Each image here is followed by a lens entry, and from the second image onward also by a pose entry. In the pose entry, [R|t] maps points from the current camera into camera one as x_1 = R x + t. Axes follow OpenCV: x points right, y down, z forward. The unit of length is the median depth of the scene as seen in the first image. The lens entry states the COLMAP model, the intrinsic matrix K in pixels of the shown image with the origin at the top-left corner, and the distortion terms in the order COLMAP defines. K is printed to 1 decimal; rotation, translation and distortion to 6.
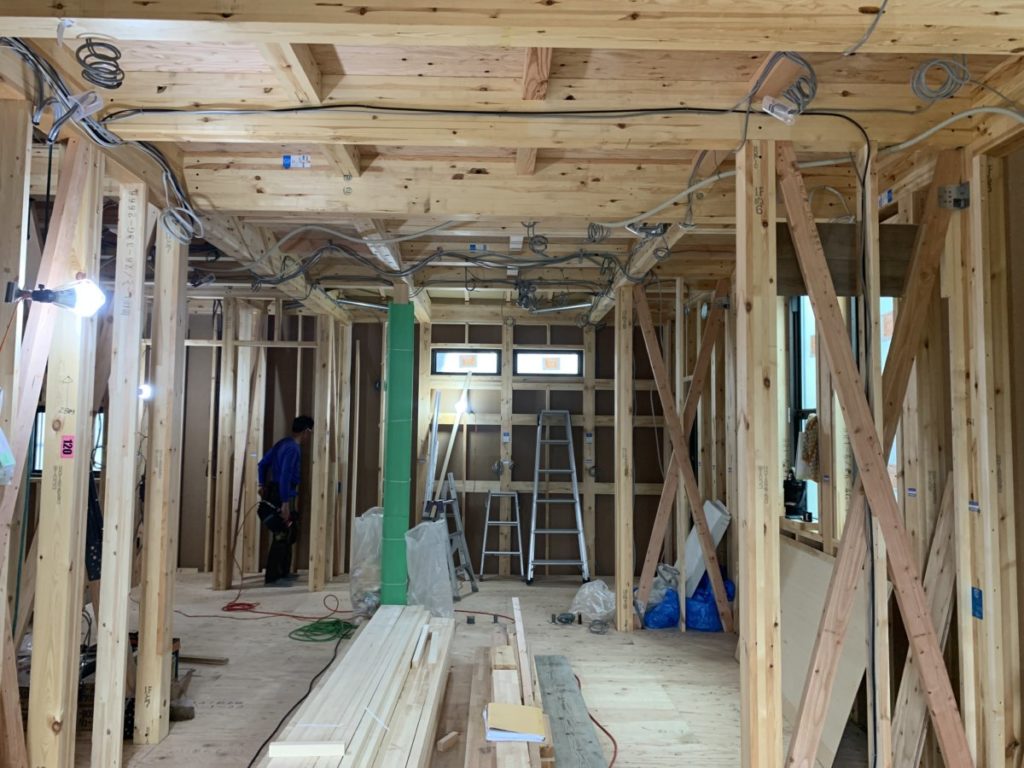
lens RADIAL K [[775.4, 0, 509.3], [0, 775.4, 382.1], [0, 0, 1]] dist [-0.001338, 0.000872]
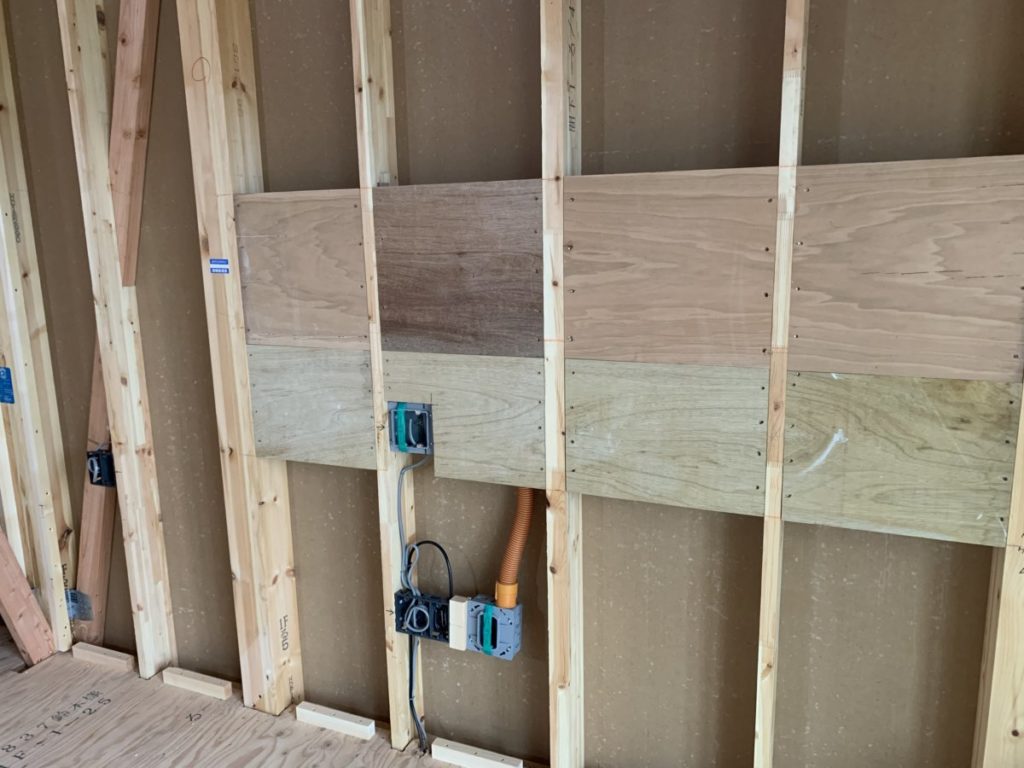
lens RADIAL K [[775.4, 0, 510.4], [0, 775.4, 383.3], [0, 0, 1]] dist [-0.001338, 0.000872]
pose [[0.419801, -0.193250, 0.886804, 0.119516], [-0.036307, 0.972712, 0.229158, 0.085160], [-0.906890, -0.128398, 0.401329, 0.217452]]
